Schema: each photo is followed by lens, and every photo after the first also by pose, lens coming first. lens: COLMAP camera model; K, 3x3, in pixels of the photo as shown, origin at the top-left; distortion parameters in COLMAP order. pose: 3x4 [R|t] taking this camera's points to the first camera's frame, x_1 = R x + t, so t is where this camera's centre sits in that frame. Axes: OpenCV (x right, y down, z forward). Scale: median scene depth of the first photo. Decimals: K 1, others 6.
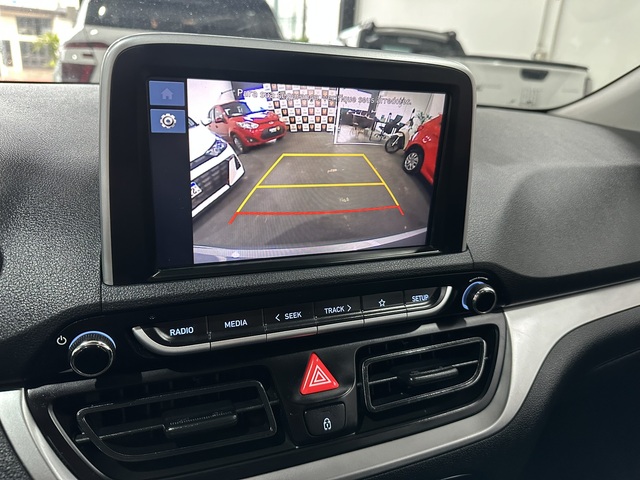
lens RADIAL K [[450.7, 0, 319.6], [0, 450.7, 240.8], [0, 0, 1]] dist [0.031018, -0.052311]
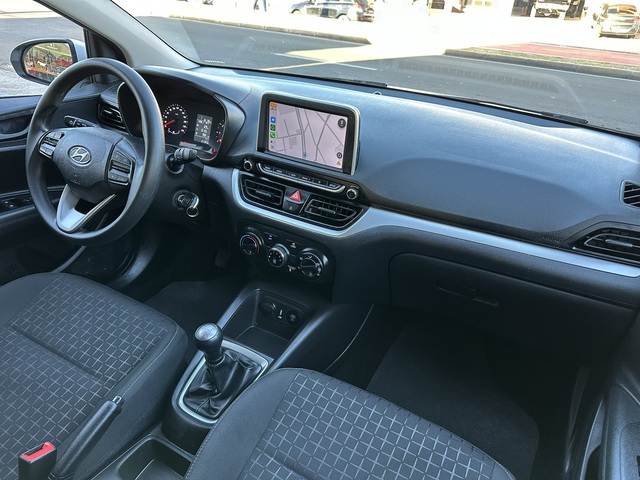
lens RADIAL K [[450.7, 0, 314.5], [0, 450.7, 237.5], [0, 0, 1]] dist [0.031018, -0.052311]
pose [[0.627194, 0.351522, -0.695025, 2.476996], [-0.285149, 0.934038, 0.215087, -0.165607], [0.724788, 0.063285, 0.686059, -1.146125]]
